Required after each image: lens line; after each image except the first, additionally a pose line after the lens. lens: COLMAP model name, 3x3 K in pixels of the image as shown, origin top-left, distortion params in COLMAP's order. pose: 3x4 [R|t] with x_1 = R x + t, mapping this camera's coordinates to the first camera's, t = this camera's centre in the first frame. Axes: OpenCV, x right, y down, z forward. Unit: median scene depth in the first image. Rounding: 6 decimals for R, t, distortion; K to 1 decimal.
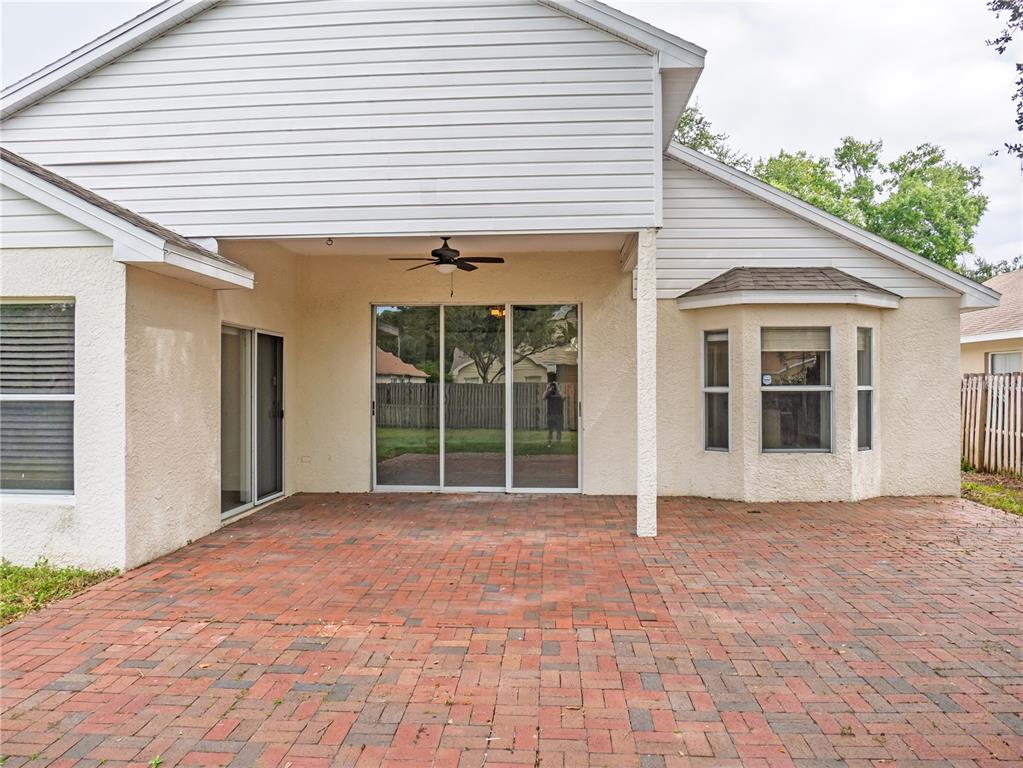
lens RADIAL K [[735.2, 0, 507.8], [0, 735.2, 385.2], [0, 0, 1]] dist [-0.055247, 0.029654]
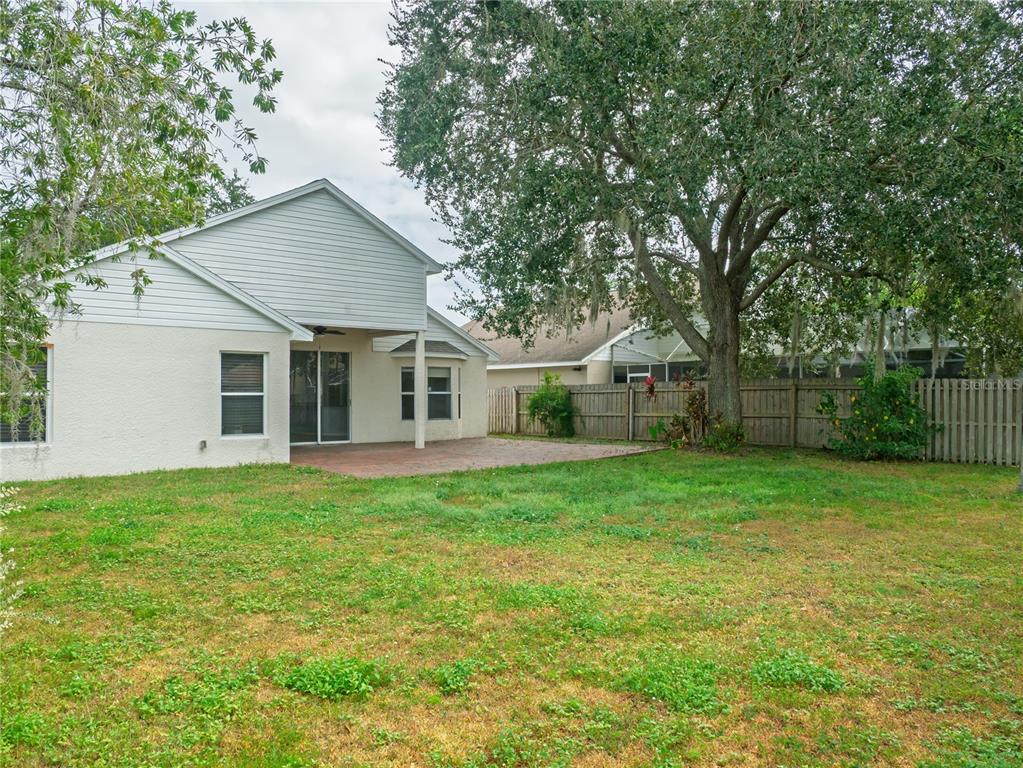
lens RADIAL K [[735.2, 0, 507.8], [0, 735.2, 385.2], [0, 0, 1]] dist [-0.055247, 0.029654]
pose [[0.697706, 0.013748, 0.716253, -1.160606], [-0.004226, 0.999877, -0.015076, 0.014086], [-0.716372, 0.007491, 0.697678, -0.827436]]
